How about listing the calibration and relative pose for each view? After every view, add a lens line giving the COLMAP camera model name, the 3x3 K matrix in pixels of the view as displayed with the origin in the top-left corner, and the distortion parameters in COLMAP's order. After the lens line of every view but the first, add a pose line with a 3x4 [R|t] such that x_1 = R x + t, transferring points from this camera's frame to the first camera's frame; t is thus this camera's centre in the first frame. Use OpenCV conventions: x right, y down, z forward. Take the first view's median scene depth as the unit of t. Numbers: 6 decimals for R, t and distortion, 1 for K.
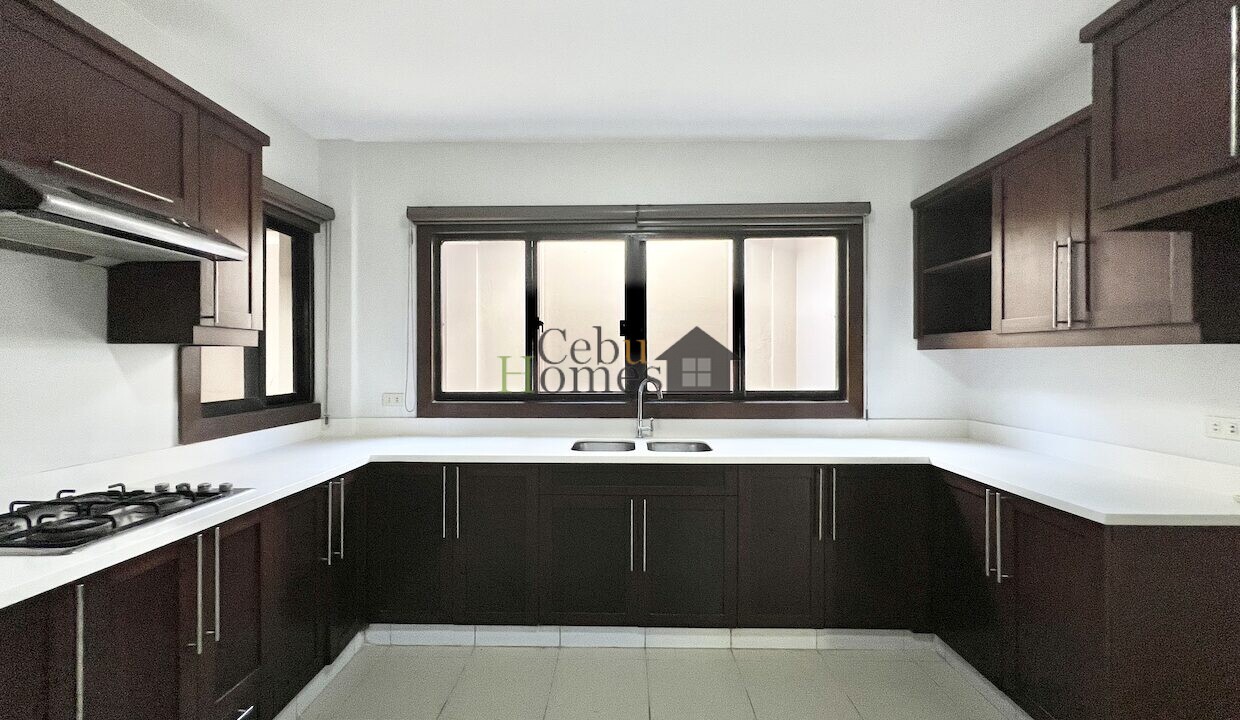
lens RADIAL K [[495.7, 0, 617.2], [0, 495.7, 359.3], [0, 0, 1]] dist [0.000258, 0.000330]
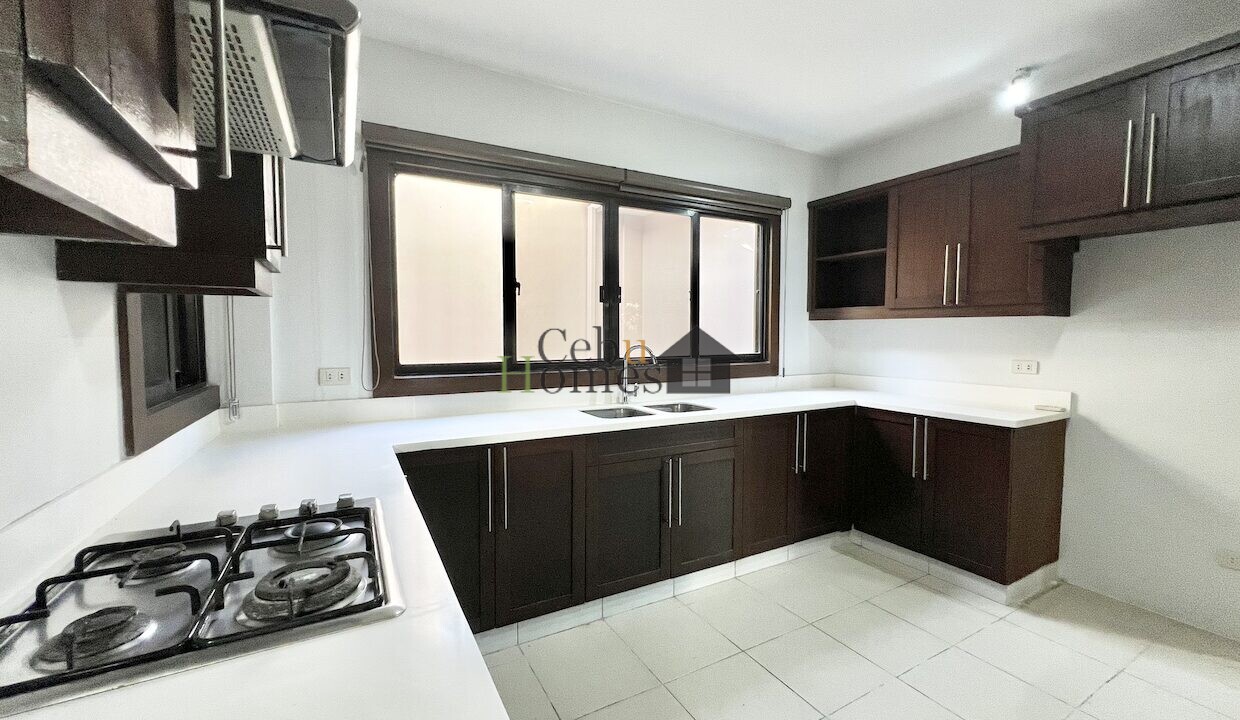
lens RADIAL K [[495.7, 0, 617.8], [0, 495.7, 360.2], [0, 0, 1]] dist [0.000258, 0.000330]
pose [[0.867259, -0.025352, 0.497212, -0.461663], [-0.001502, 0.998565, 0.053535, 0.015318], [-0.497855, -0.047175, 0.865976, 0.132631]]
